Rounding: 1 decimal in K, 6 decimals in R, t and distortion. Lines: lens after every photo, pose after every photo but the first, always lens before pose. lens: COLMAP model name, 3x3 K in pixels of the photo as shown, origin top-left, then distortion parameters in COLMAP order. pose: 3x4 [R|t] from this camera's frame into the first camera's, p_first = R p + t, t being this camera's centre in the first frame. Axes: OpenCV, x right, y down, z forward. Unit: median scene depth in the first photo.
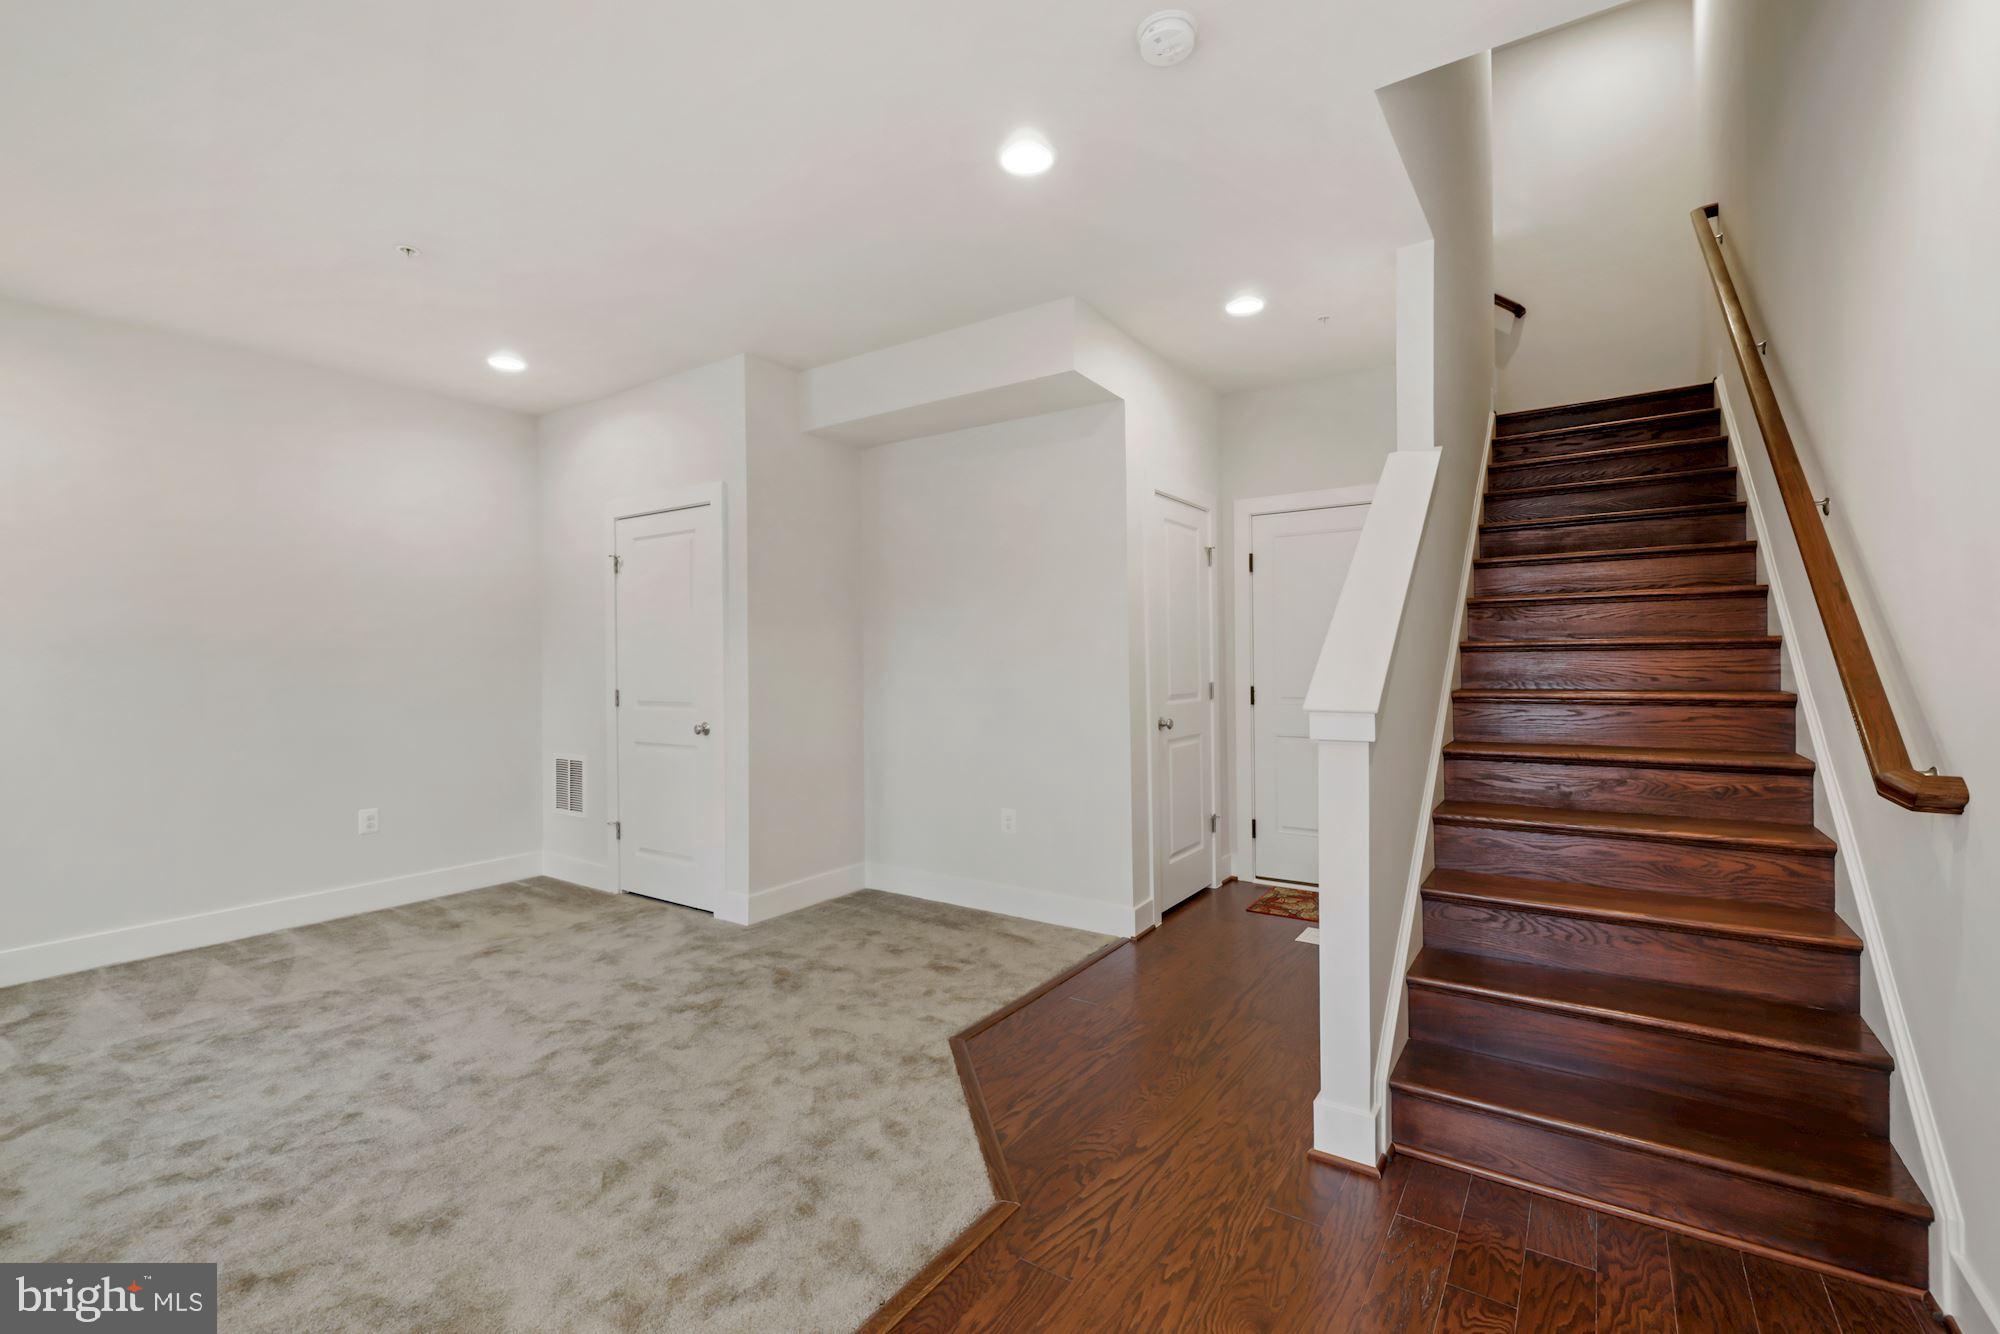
lens RADIAL K [[876.0, 0, 986.9], [0, 876.0, 660.0], [0, 0, 1]] dist [-0.002263, -0.001249]
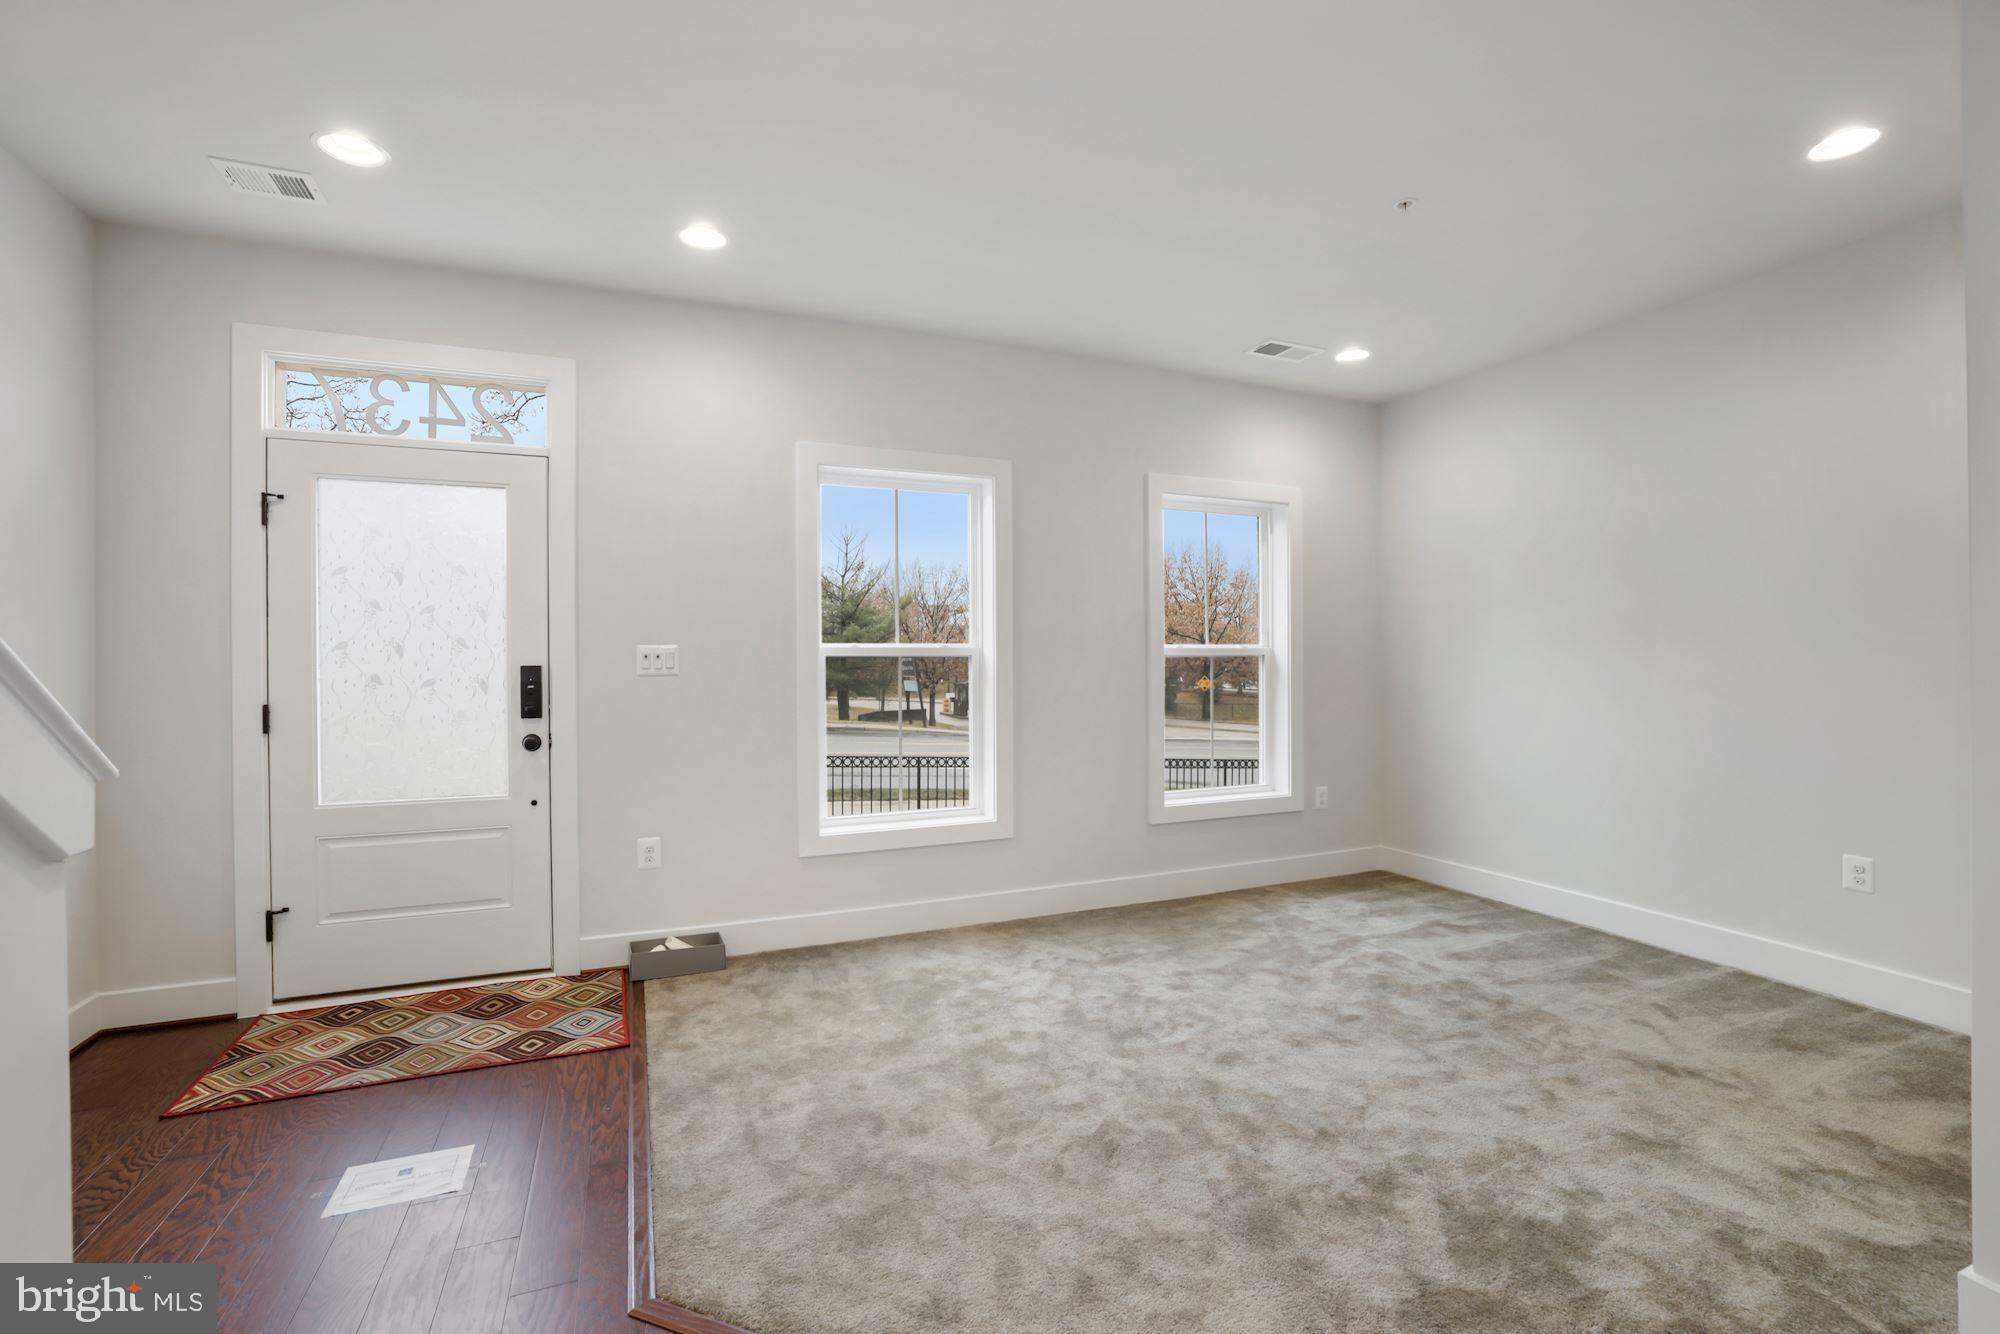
lens RADIAL K [[876.0, 0, 993.0], [0, 876.0, 679.0], [0, 0, 1]] dist [-0.002263, -0.001249]
pose [[-0.514178, 0.030027, -0.857158, 0.311815], [0.004999, 0.999475, 0.032013, 0.006089], [0.857669, 0.012175, -0.514058, 1.009317]]
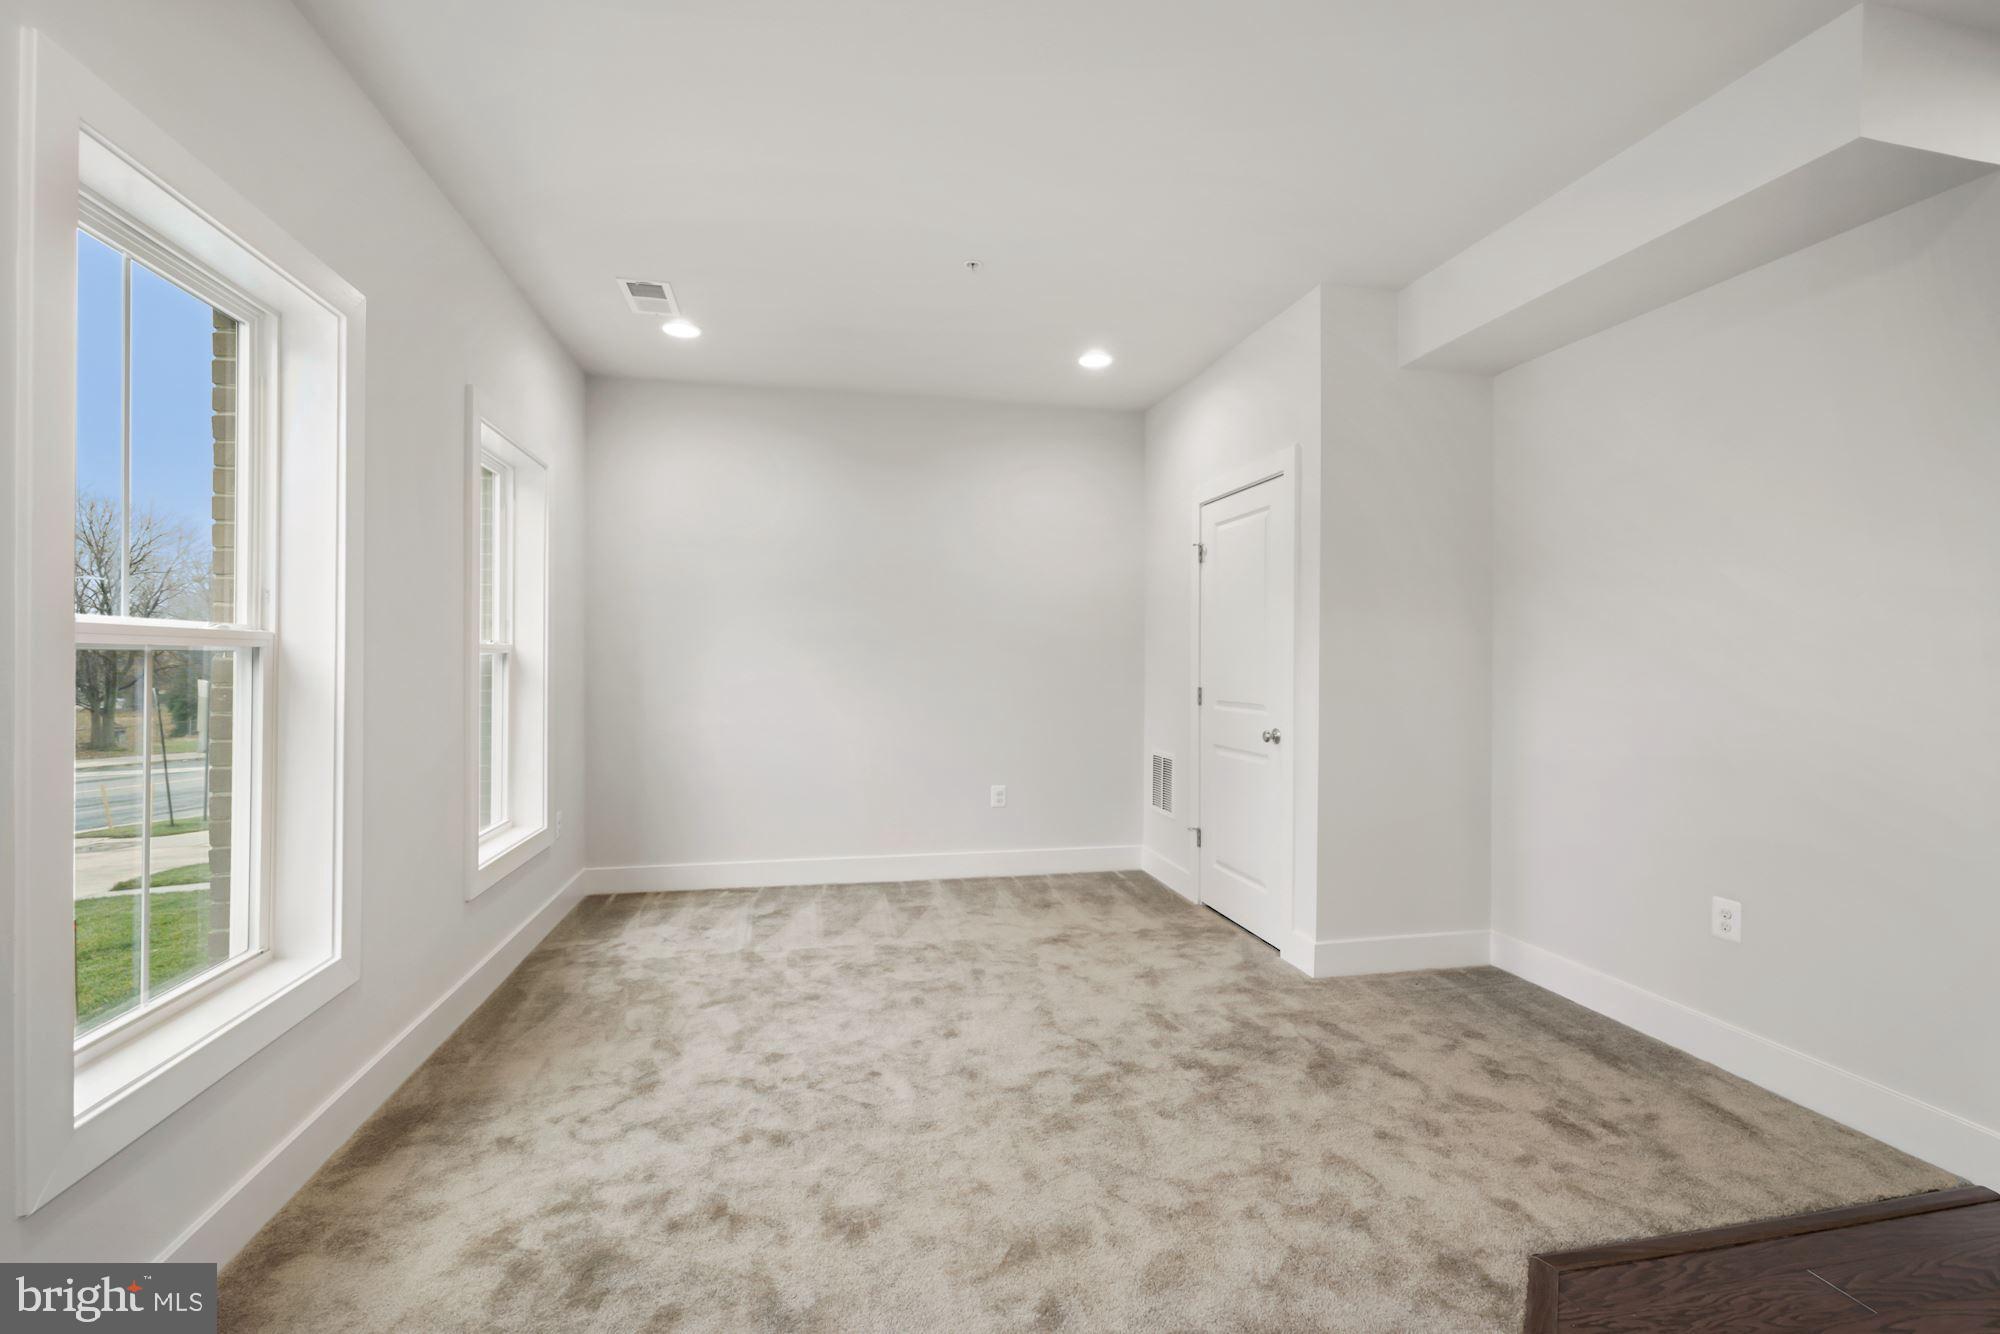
lens RADIAL K [[876.0, 0, 996.7], [0, 876.0, 664.0], [0, 0, 1]] dist [-0.002263, -0.001249]
pose [[0.725660, 0.015336, -0.687883, 0.089355], [-0.009317, 0.999879, 0.012463, -0.000864], [0.687991, -0.002635, 0.725715, 0.233638]]
